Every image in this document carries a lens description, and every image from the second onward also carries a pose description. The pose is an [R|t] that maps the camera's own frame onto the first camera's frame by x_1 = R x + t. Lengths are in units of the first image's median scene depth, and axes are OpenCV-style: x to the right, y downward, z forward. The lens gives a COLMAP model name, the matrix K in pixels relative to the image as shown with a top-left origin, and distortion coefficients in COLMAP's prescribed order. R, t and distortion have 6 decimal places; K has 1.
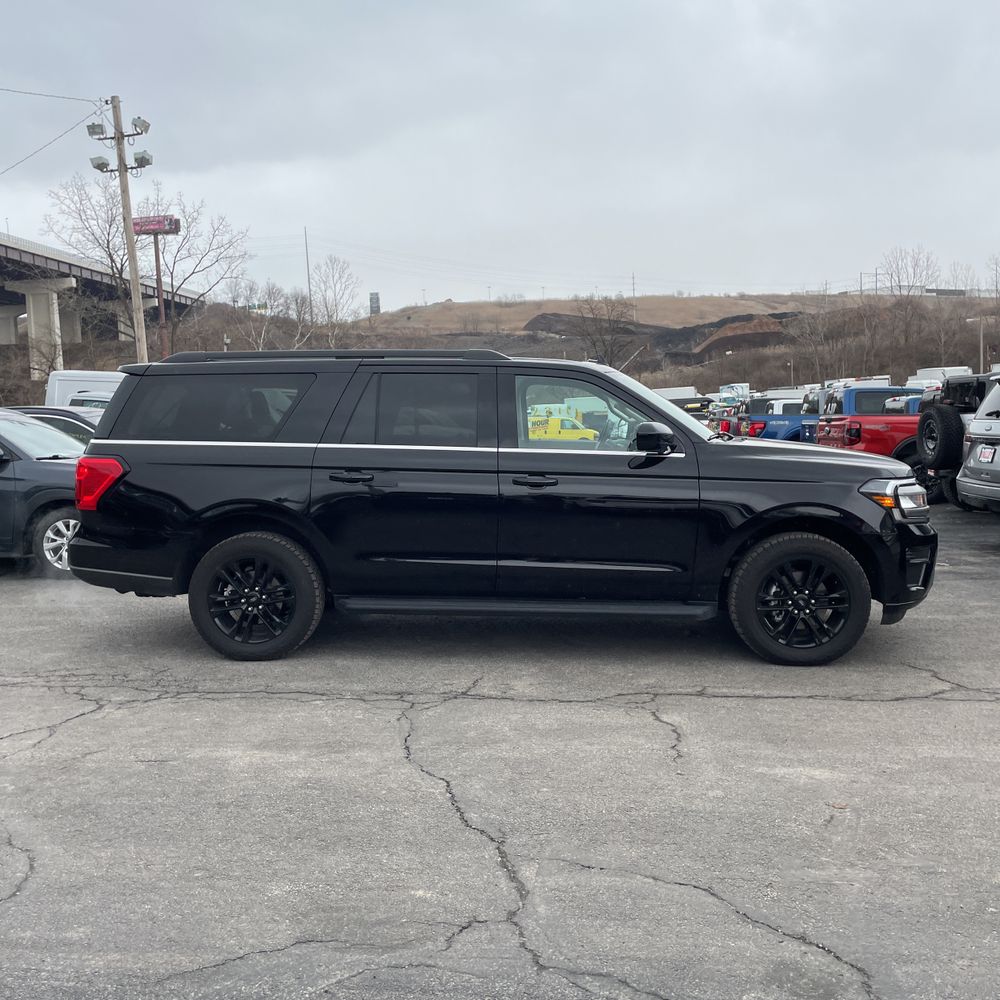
lens RADIAL K [[1006.5, 0, 500.0], [0, 1006.5, 500.0], [0, 0, 1]] dist [0.095257, -0.116072]
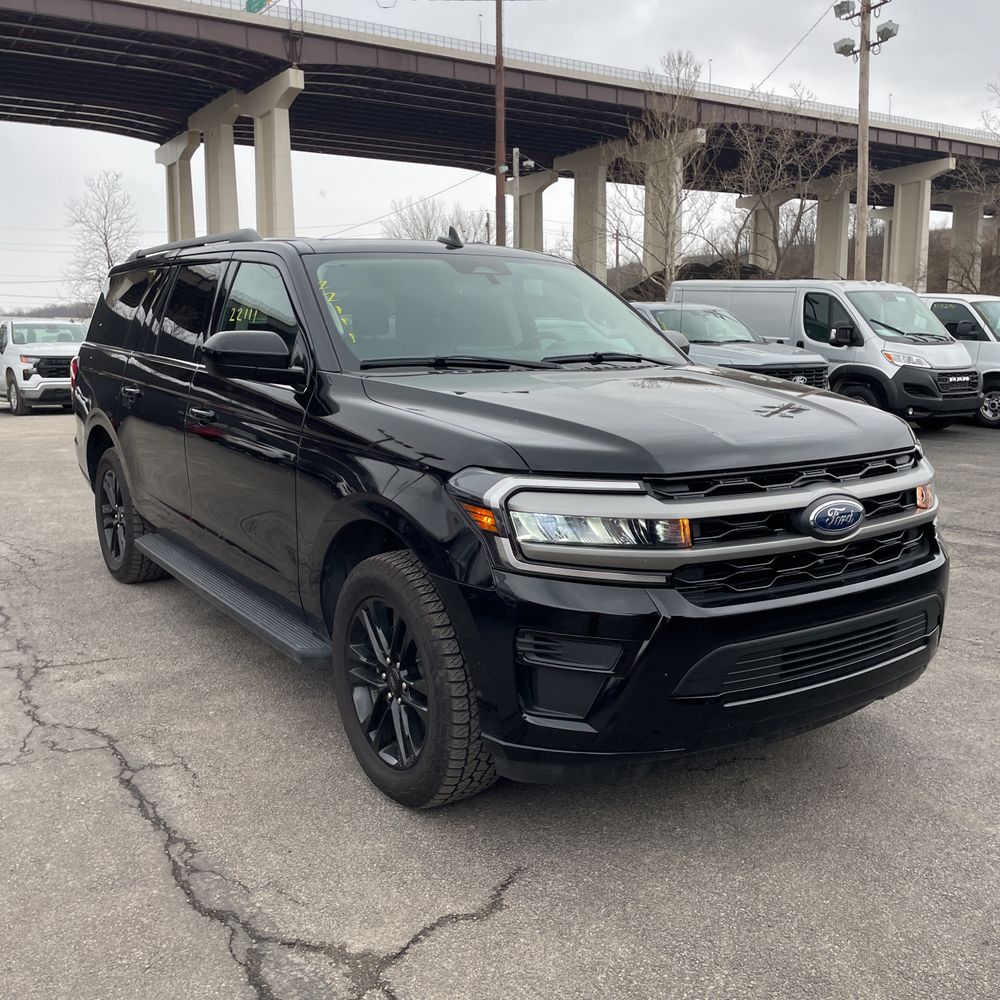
lens RADIAL K [[1014.4, 0, 500.0], [0, 1014.4, 500.0], [0, 0, 1]] dist [0.113582, -0.149124]
pose [[0.606071, 0.147226, -0.781666, 0.256461], [-0.083878, 0.989071, 0.121255, -0.021954], [0.790976, -0.007924, 0.611796, 0.249384]]
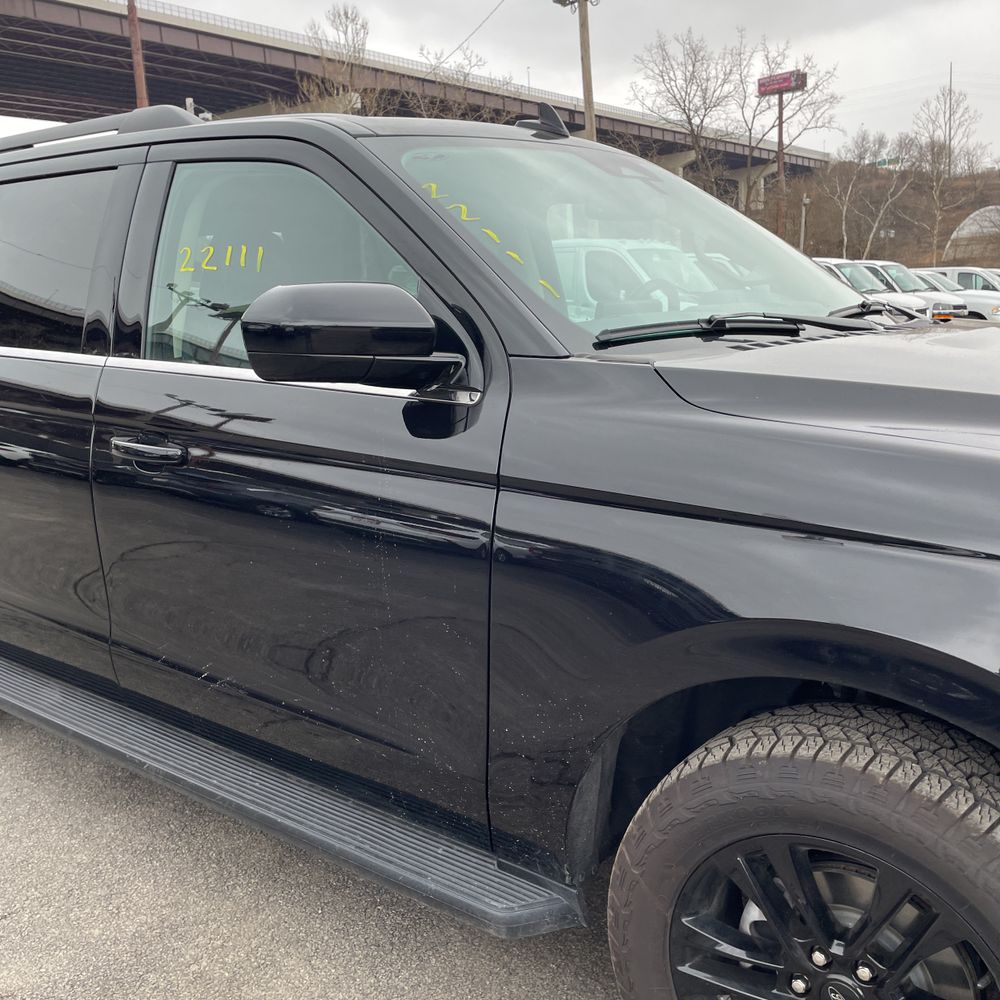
lens RADIAL K [[1006.5, 0, 500.0], [0, 1006.5, 500.0], [0, 0, 1]] dist [0.095257, -0.116072]
pose [[0.828665, 0.100656, -0.550620, 0.123389], [-0.031640, 0.990549, 0.133461, -0.018901], [0.558849, -0.093172, 0.824018, 0.262185]]
